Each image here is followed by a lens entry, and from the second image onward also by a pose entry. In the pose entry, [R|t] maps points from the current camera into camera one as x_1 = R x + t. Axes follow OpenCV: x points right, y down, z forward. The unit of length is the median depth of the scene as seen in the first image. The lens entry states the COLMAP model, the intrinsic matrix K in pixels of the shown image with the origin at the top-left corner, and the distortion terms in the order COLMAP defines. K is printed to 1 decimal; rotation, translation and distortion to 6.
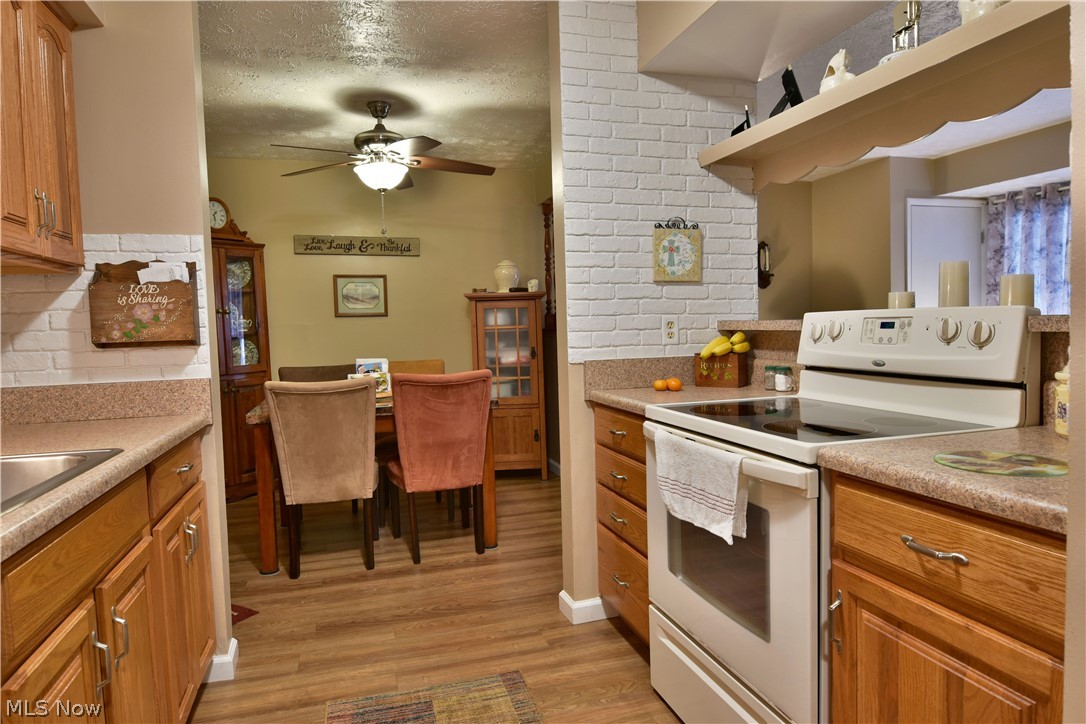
lens RADIAL K [[660.3, 0, 543.4], [0, 660.3, 366.8], [0, 0, 1]] dist [-0.009888, -0.007597]
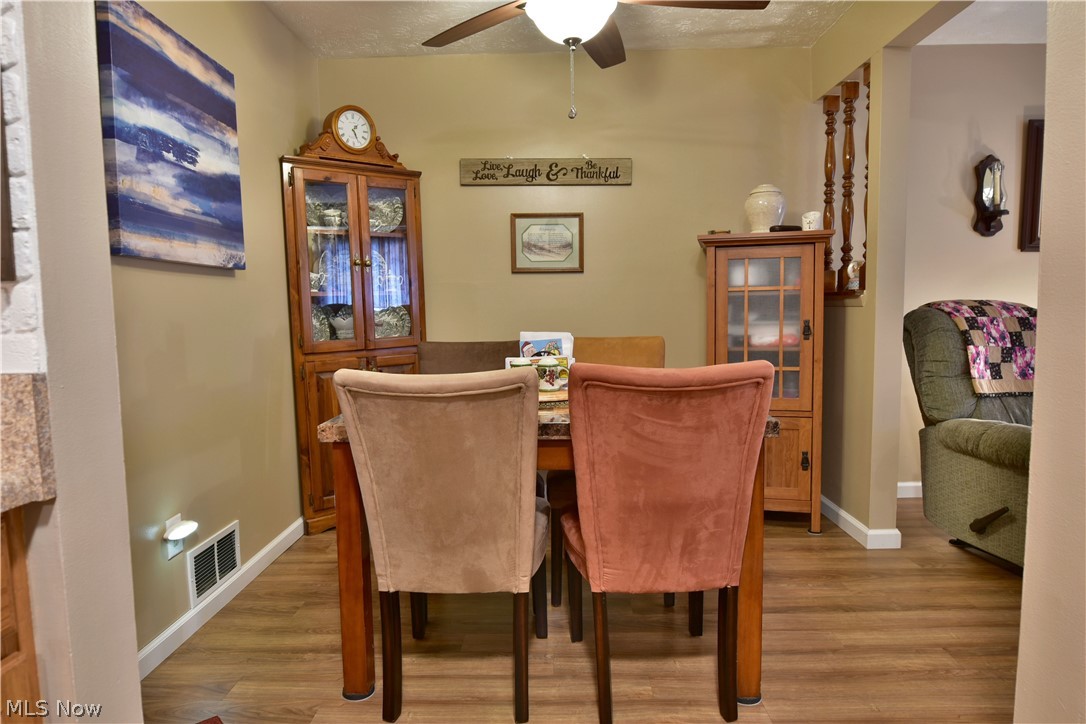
lens RADIAL K [[660.3, 0, 543.0], [0, 660.3, 367.0], [0, 0, 1]] dist [-0.009888, -0.007597]
pose [[0.951465, 0.041175, -0.304989, -0.092510], [-0.030042, 0.998703, 0.041110, -0.006199], [0.306286, -0.029953, 0.951468, 0.499758]]
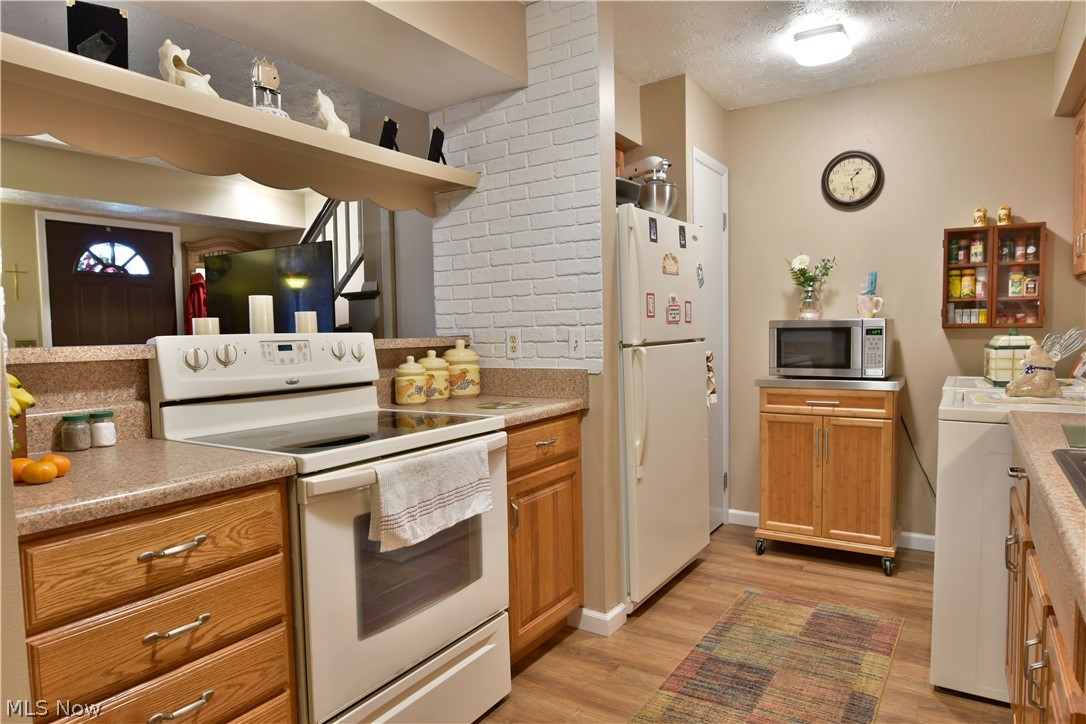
lens RADIAL K [[660.3, 0, 547.4], [0, 660.3, 364.6], [0, 0, 1]] dist [-0.009888, -0.007597]
pose [[-0.653672, 0.003020, 0.756772, -0.347498], [0.086308, 0.993765, 0.070584, -0.042317], [-0.751840, 0.111454, -0.649857, 0.784935]]
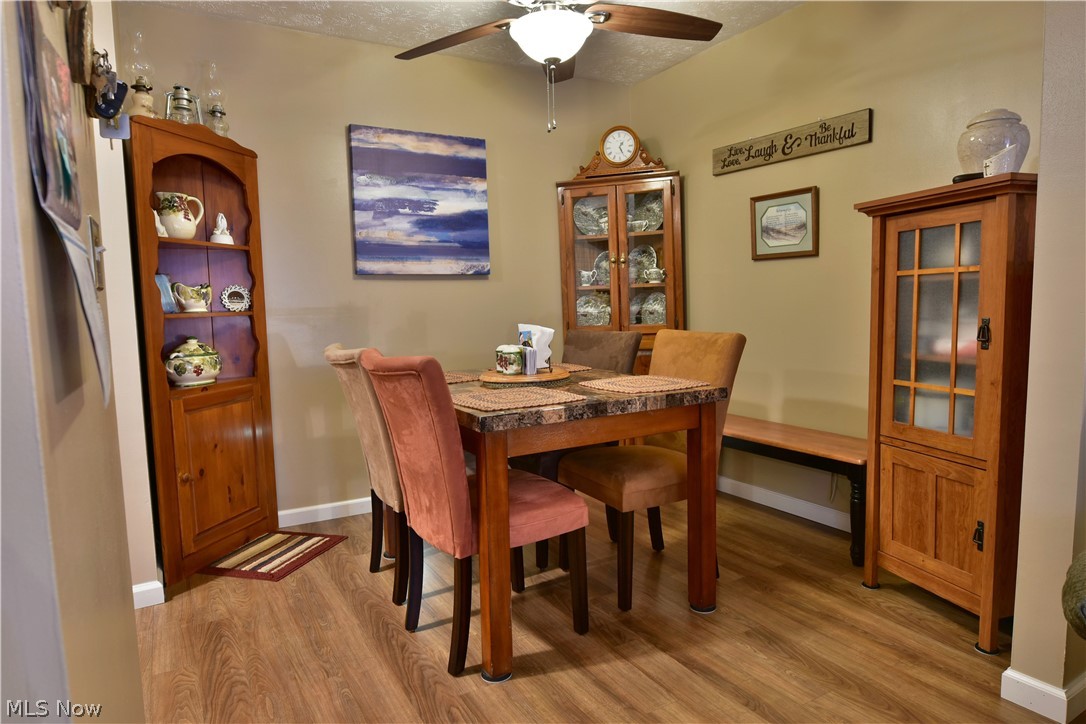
lens RADIAL K [[660.3, 0, 545.3], [0, 660.3, 365.2], [0, 0, 1]] dist [-0.009888, -0.007597]
pose [[0.230501, 0.115635, -0.966177, 0.470584], [-0.041305, 0.993182, 0.109013, -0.052588], [0.972195, 0.014780, 0.233706, 0.982486]]
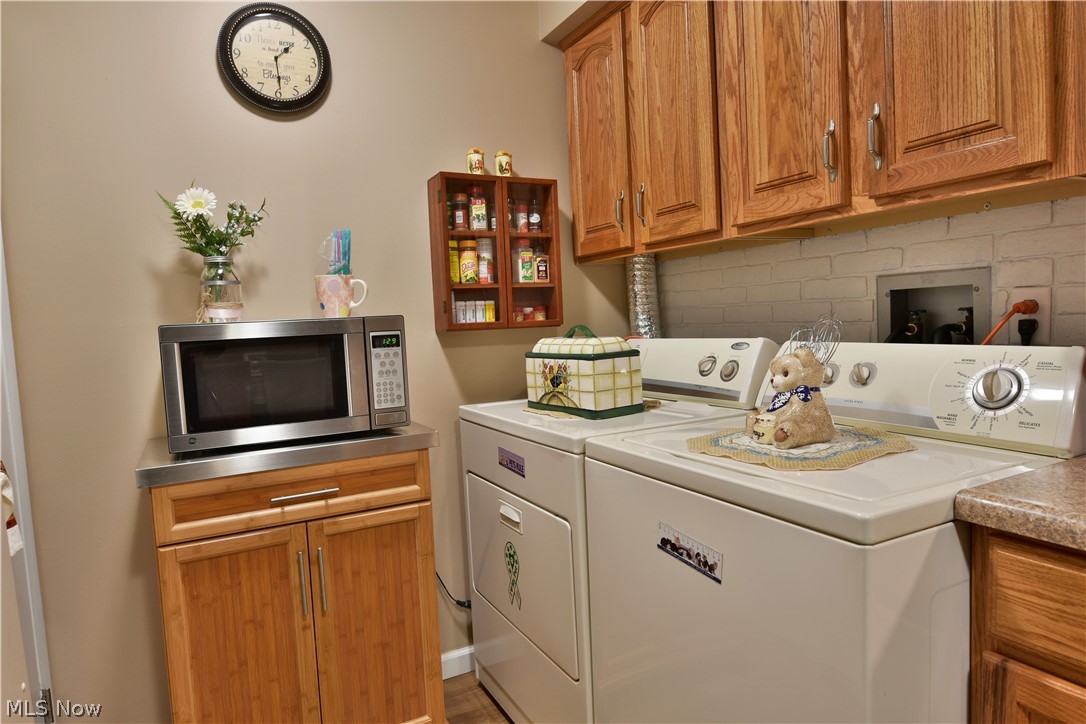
lens RADIAL K [[660.3, 0, 543.5], [0, 660.3, 365.8], [0, 0, 1]] dist [-0.009888, -0.007597]
pose [[-0.978367, 0.093525, -0.184529, 0.046597], [0.067647, 0.987571, 0.141872, -0.025406], [0.195504, 0.126320, -0.972534, 0.310690]]
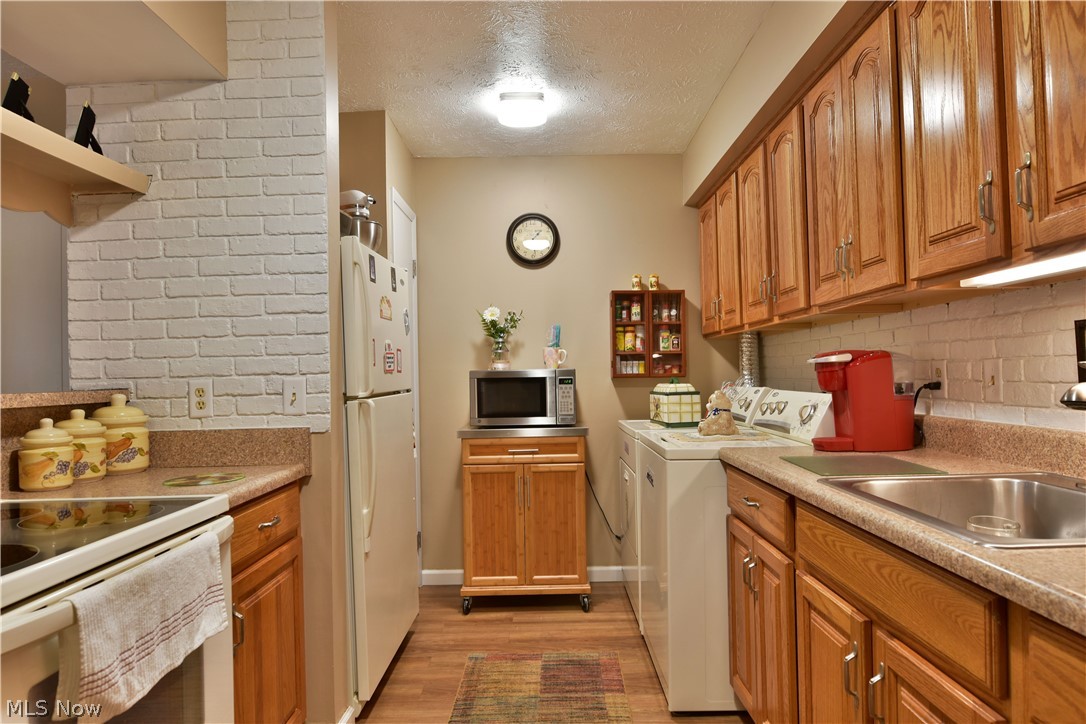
lens RADIAL K [[660.3, 0, 544.9], [0, 660.3, 366.5], [0, 0, 1]] dist [-0.009888, -0.007597]
pose [[-0.956947, 0.054767, 0.285047, -0.195264], [0.068598, 0.996891, 0.038756, -0.046070], [-0.282039, 0.056641, -0.957730, 0.791657]]
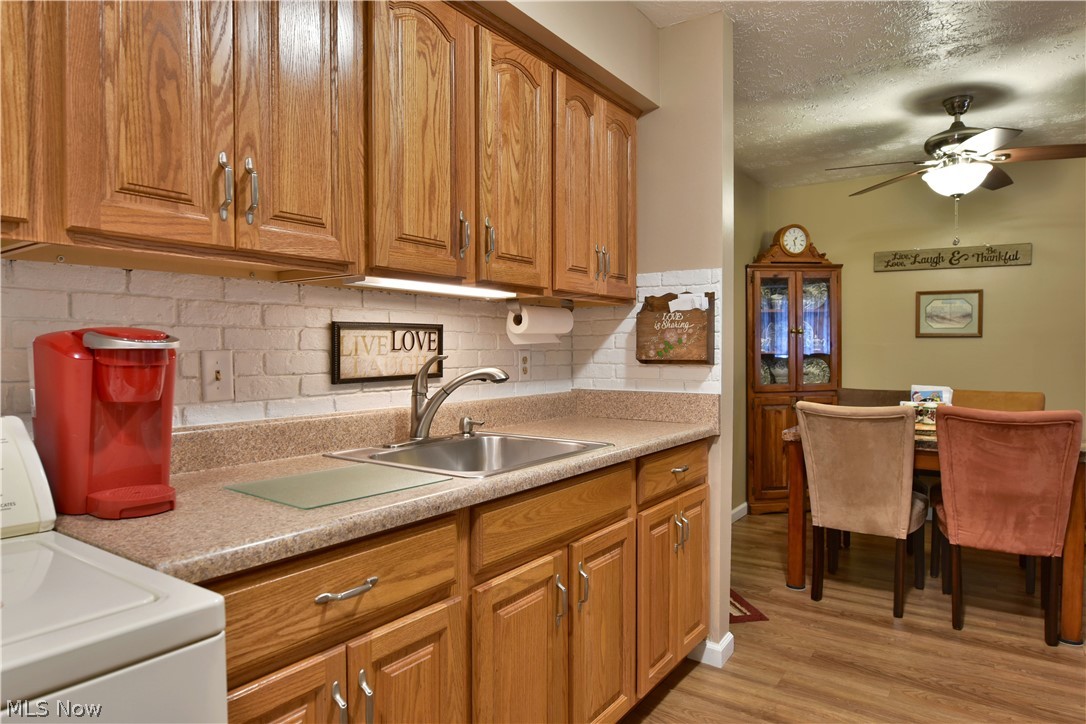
lens RADIAL K [[660.3, 0, 542.7], [0, 660.3, 366.9], [0, 0, 1]] dist [-0.009888, -0.007597]
pose [[0.620600, 0.046764, -0.782731, 0.125865], [-0.064930, 0.997857, 0.008135, -0.012537], [0.781434, 0.045774, 0.622307, 0.038198]]
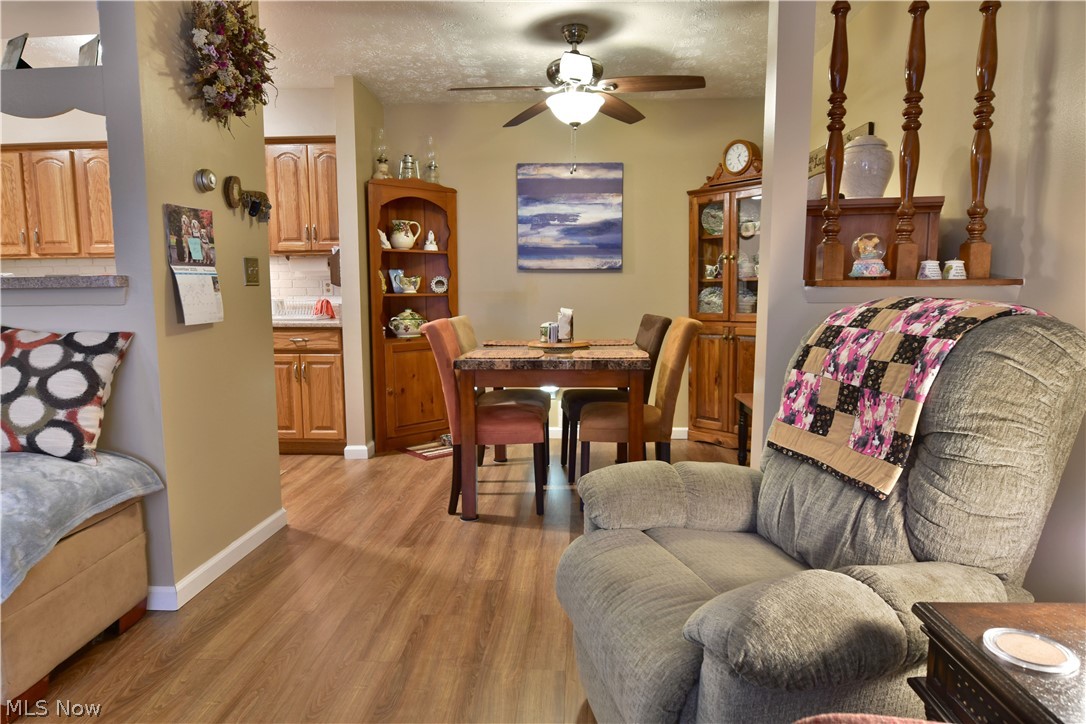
lens RADIAL K [[660.3, 0, 543.4], [0, 660.3, 365.0], [0, 0, 1]] dist [-0.009888, -0.007597]
pose [[-0.334578, 0.137812, -0.932237, 0.771349], [-0.045771, 0.985705, 0.162143, -0.099899], [0.941256, 0.096919, -0.323487, 1.489505]]
